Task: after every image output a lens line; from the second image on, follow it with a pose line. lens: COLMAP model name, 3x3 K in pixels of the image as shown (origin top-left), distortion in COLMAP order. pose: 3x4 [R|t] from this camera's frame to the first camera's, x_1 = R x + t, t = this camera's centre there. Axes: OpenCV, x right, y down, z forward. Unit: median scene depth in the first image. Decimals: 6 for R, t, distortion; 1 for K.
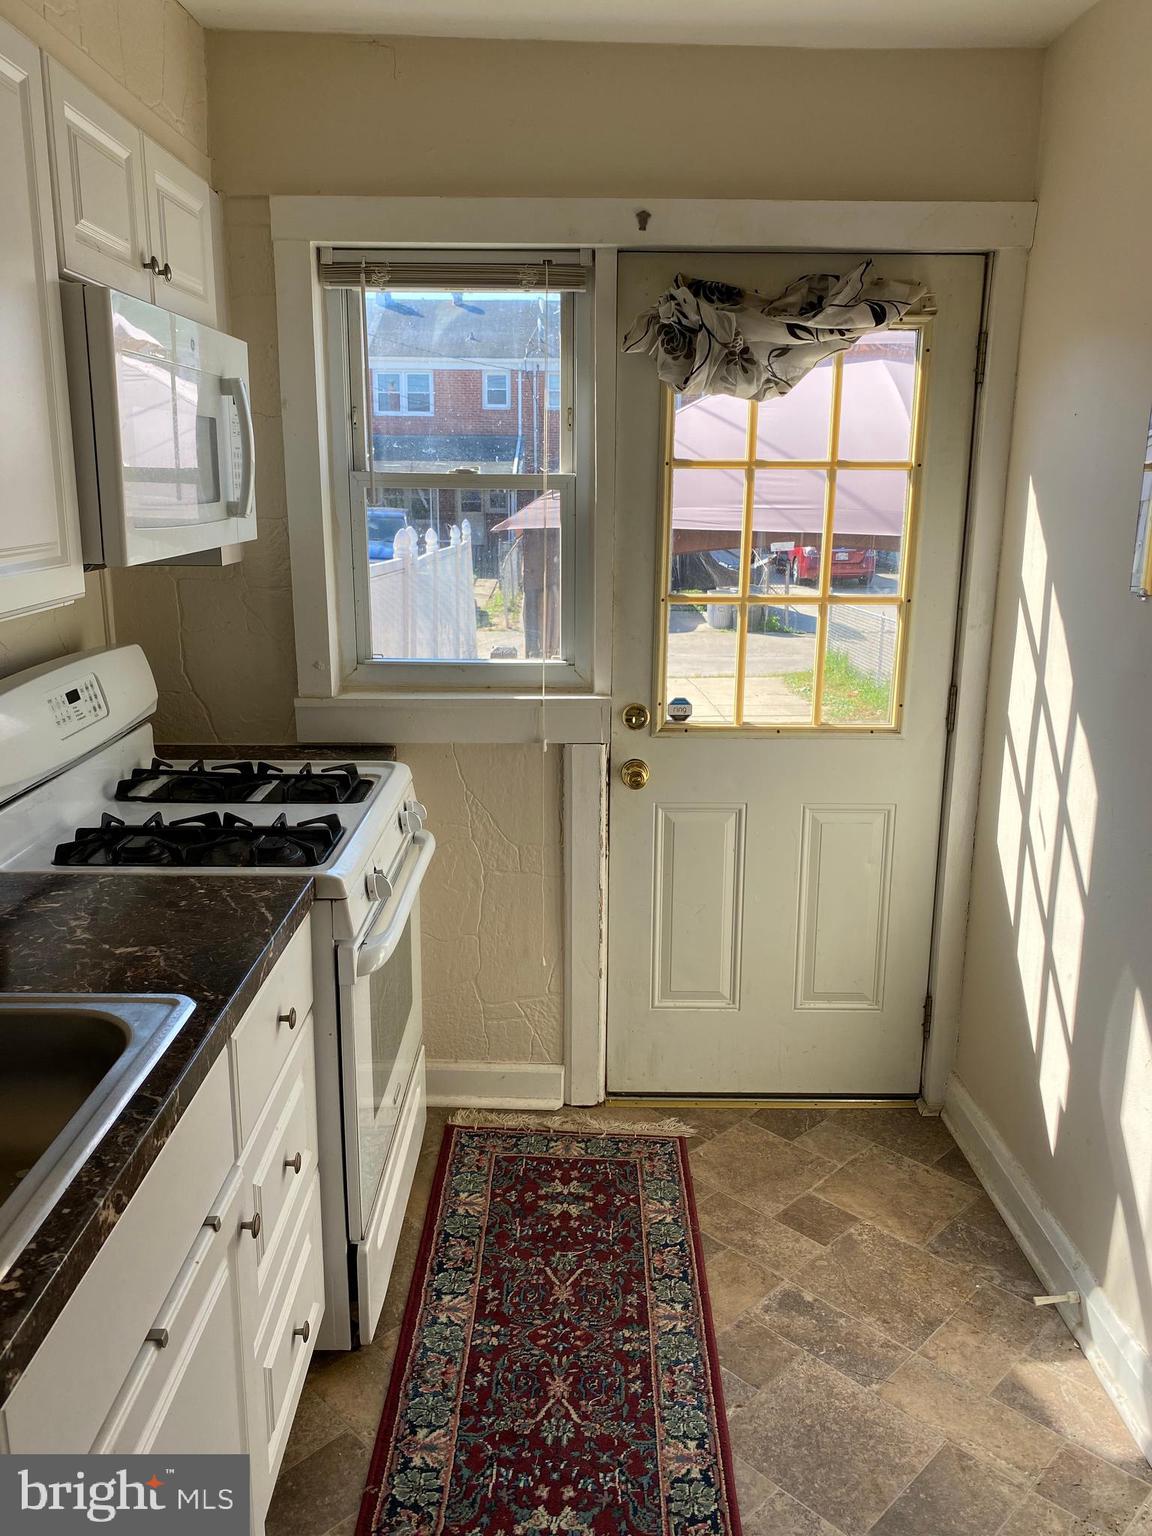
lens RADIAL K [[1163.9, 0, 563.1], [0, 1163.9, 765.2], [0, 0, 1]] dist [0.023779, -0.032138]
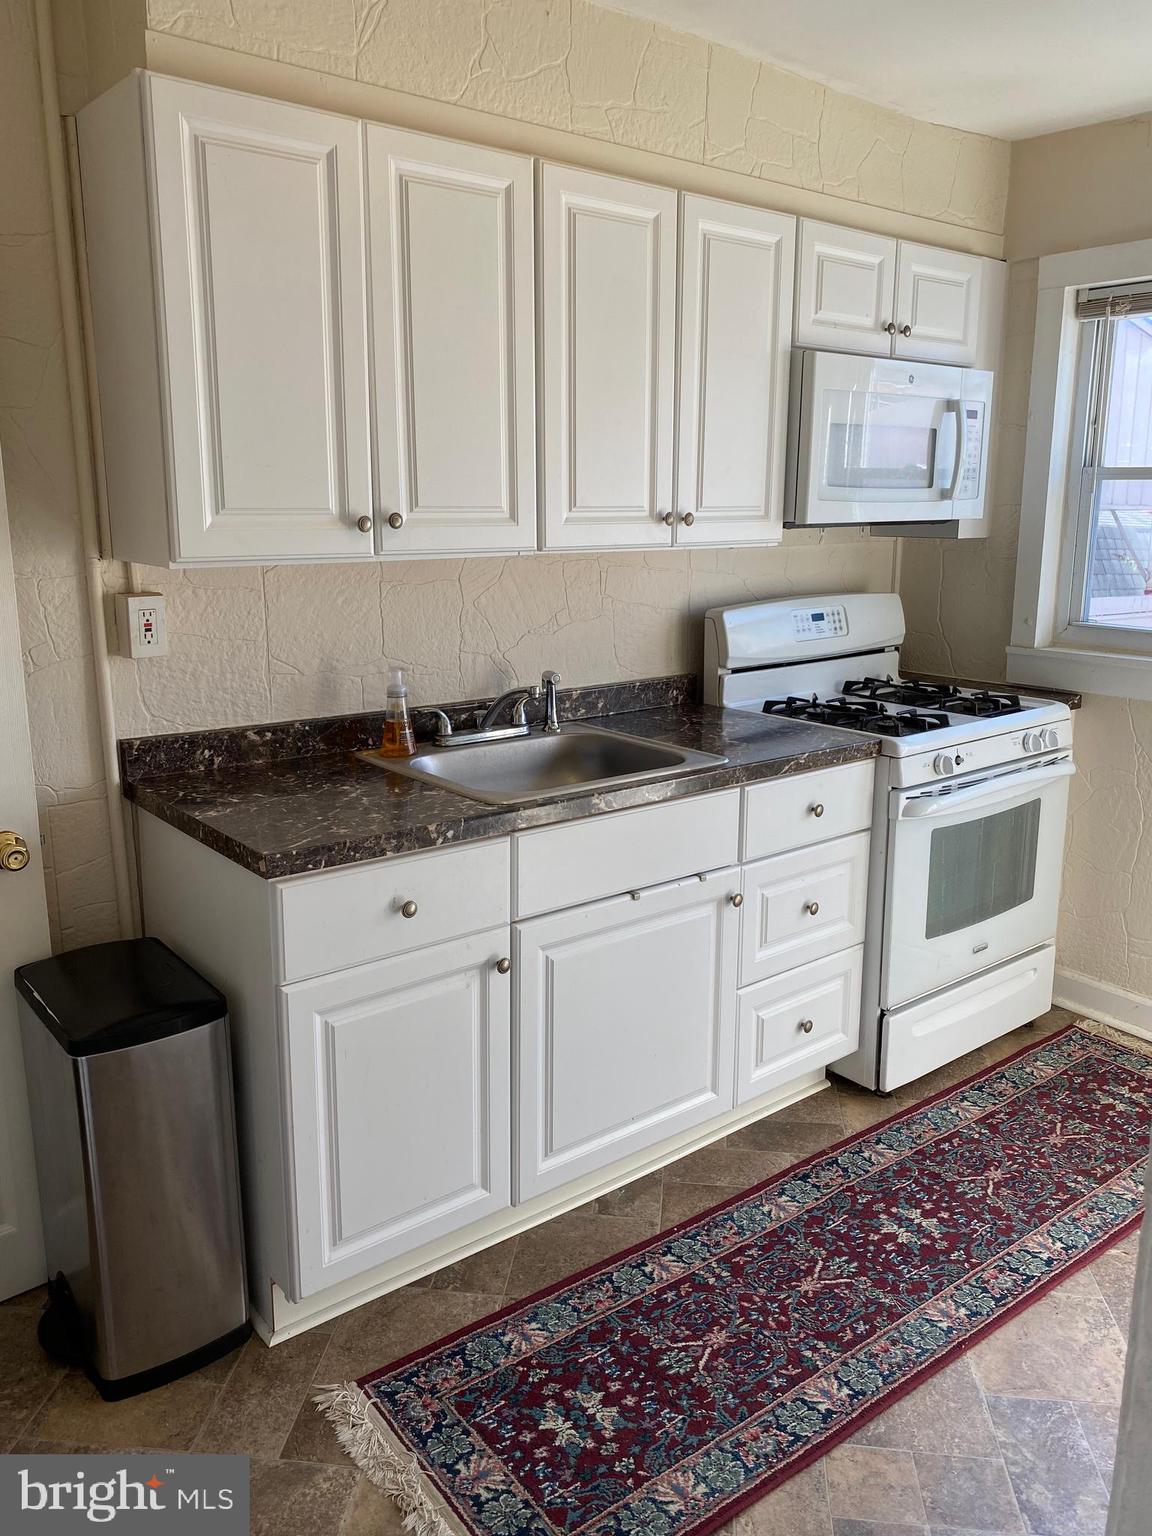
lens RADIAL K [[1163.9, 0, 597.1], [0, 1163.9, 761.3], [0, 0, 1]] dist [0.023779, -0.032138]
pose [[0.641909, 0.167446, -0.748275, 0.486418], [-0.181766, 0.981279, 0.063658, 0.070410], [0.744926, 0.095148, 0.660328, -0.171979]]
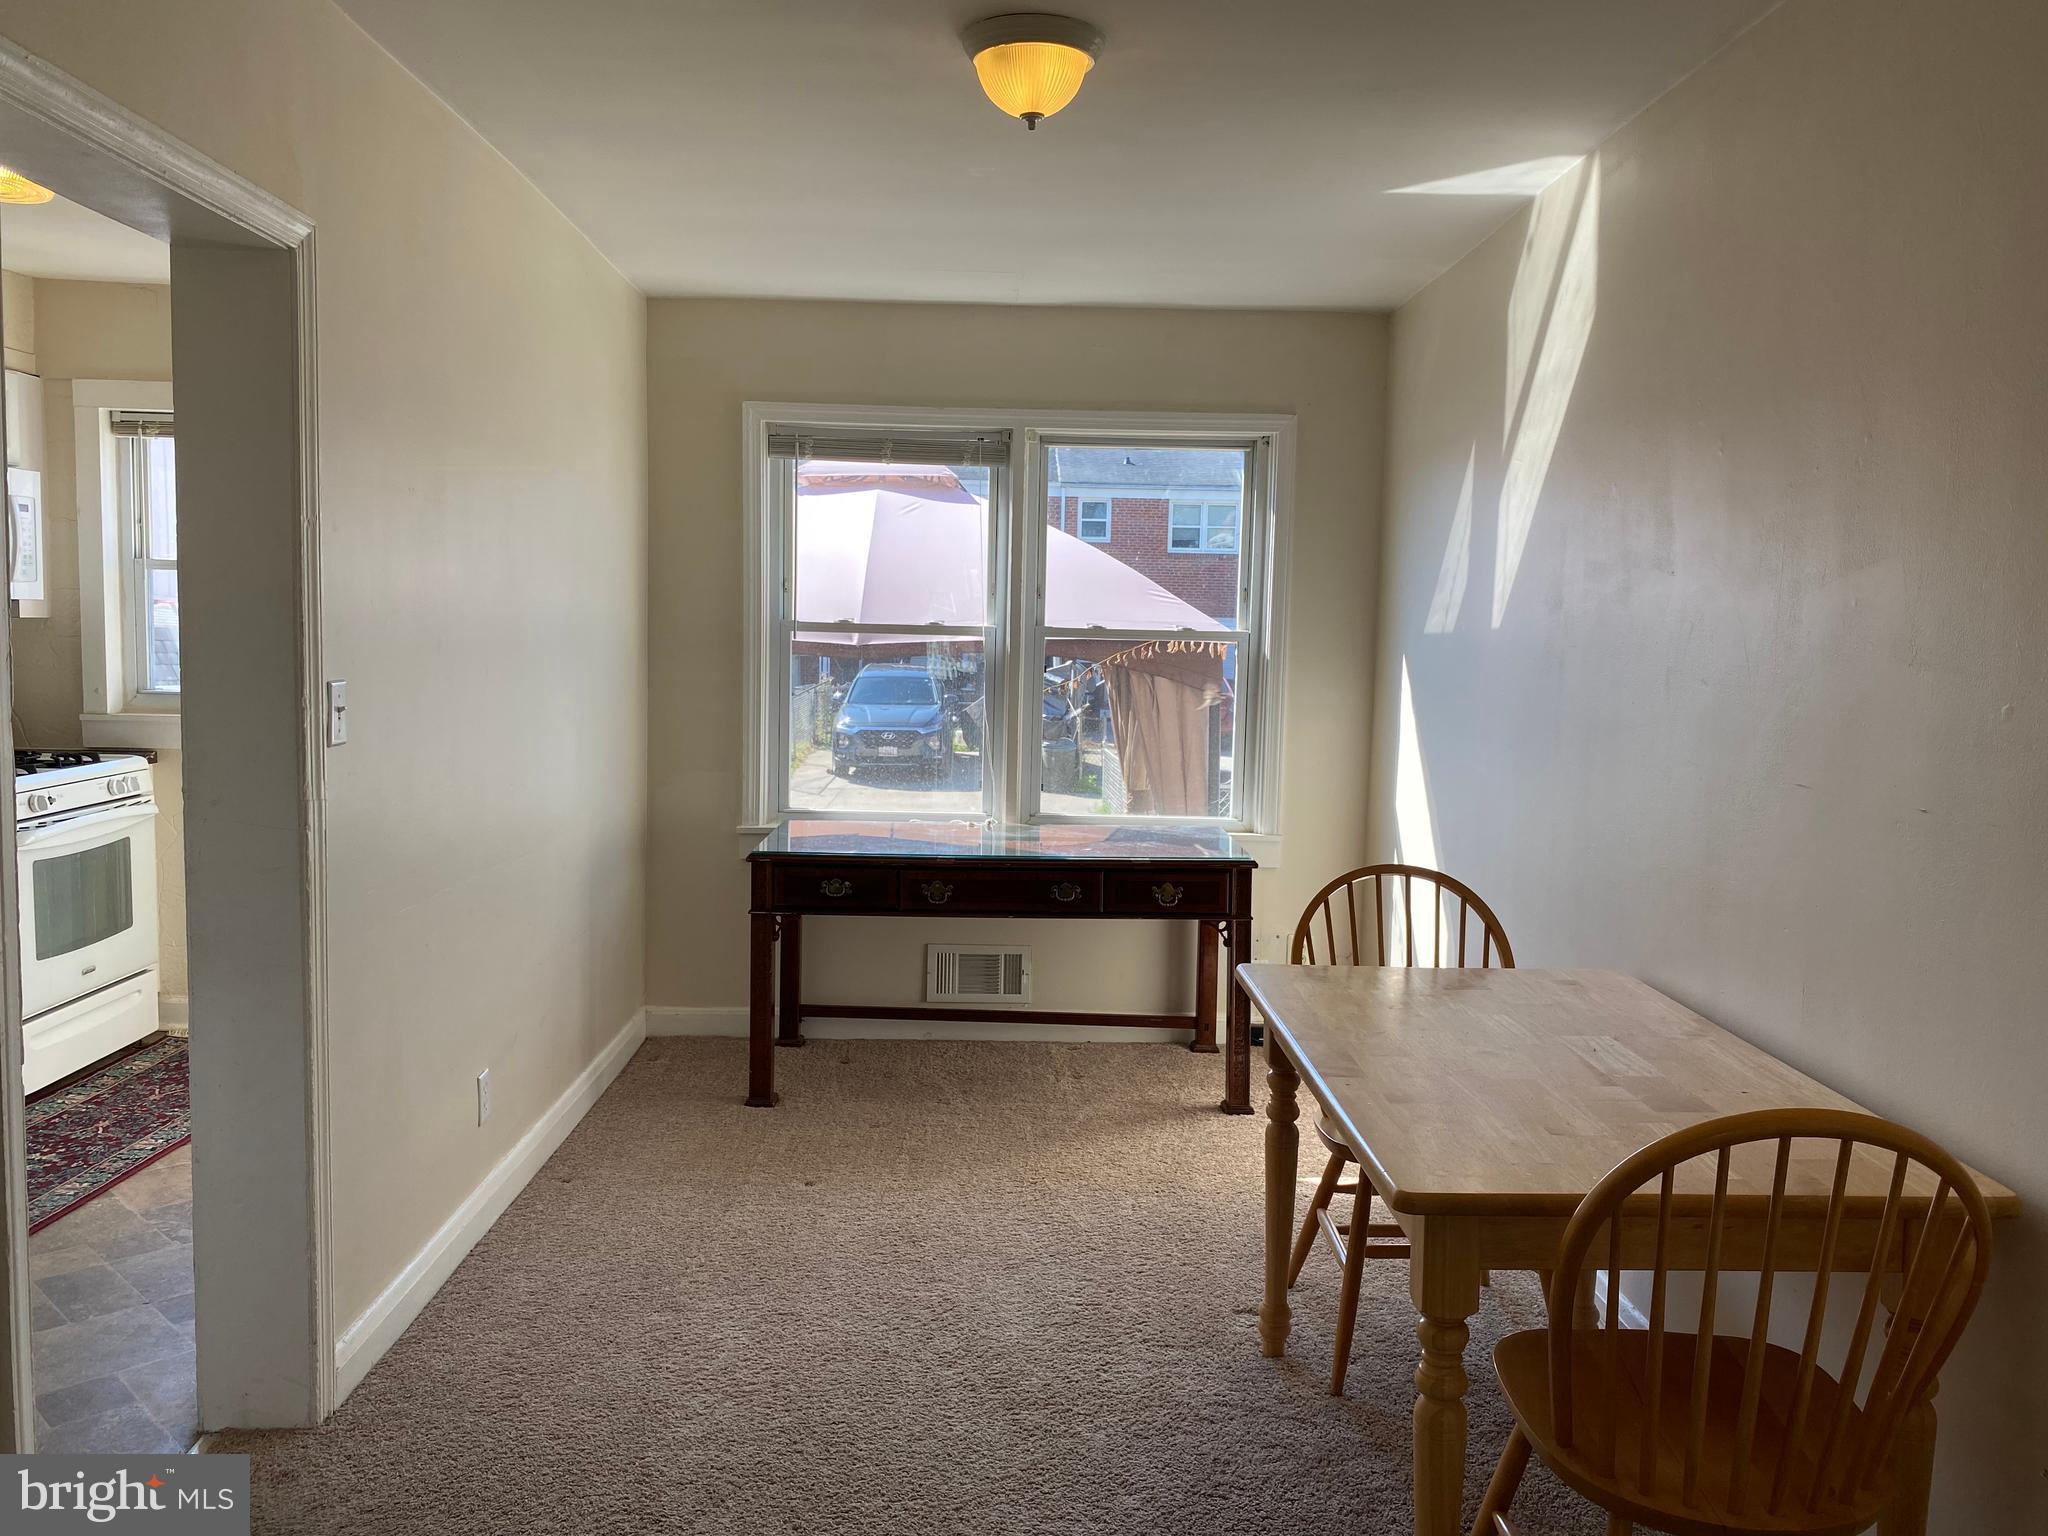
lens RADIAL K [[1551.8, 0, 1011.4], [0, 1551.8, 753.5], [0, 0, 1]] dist [0.023779, -0.032138]
pose [[0.999598, 0.018850, 0.021191, 0.904604], [-0.015364, 0.987942, -0.154061, 0.277365], [-0.023840, 0.153673, 0.987834, -0.924836]]
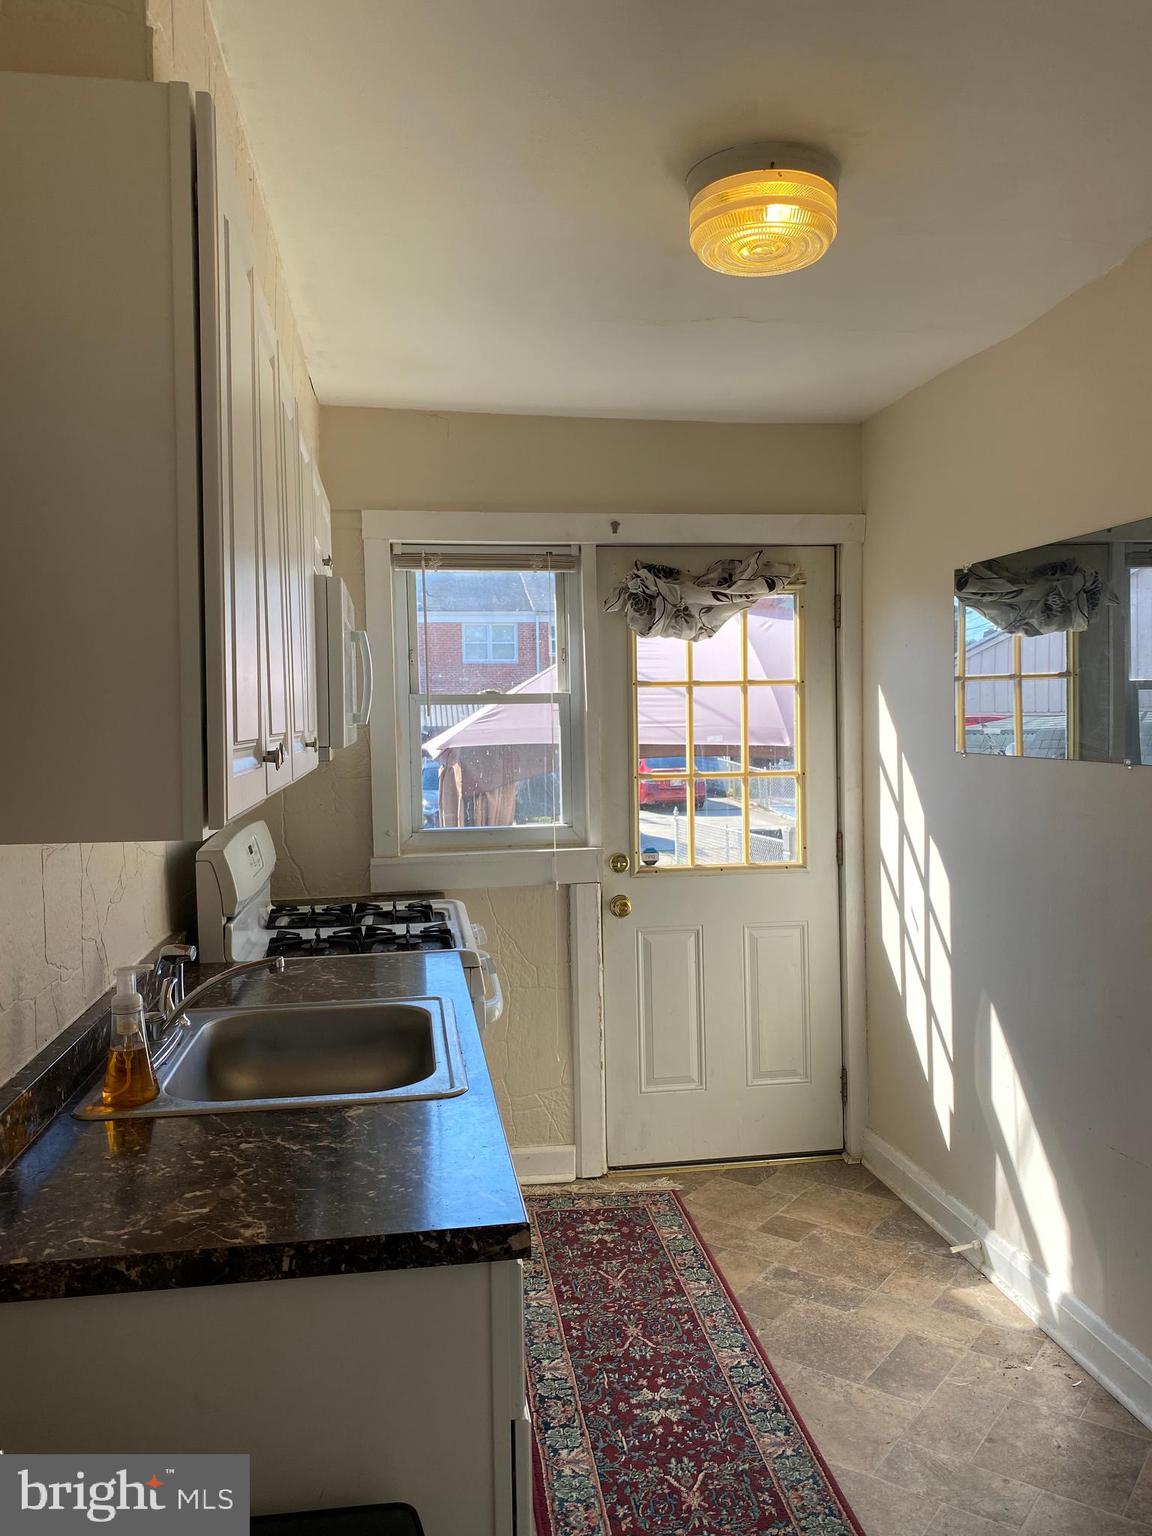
lens RADIAL K [[1163.9, 0, 565.6], [0, 1163.9, 761.3], [0, 0, 1]] dist [0.023779, -0.032138]
pose [[0.989158, -0.029873, 0.143784, -0.211570], [0.058345, 0.978445, -0.198096, 0.118025], [-0.134767, 0.204337, 0.969579, -0.371488]]
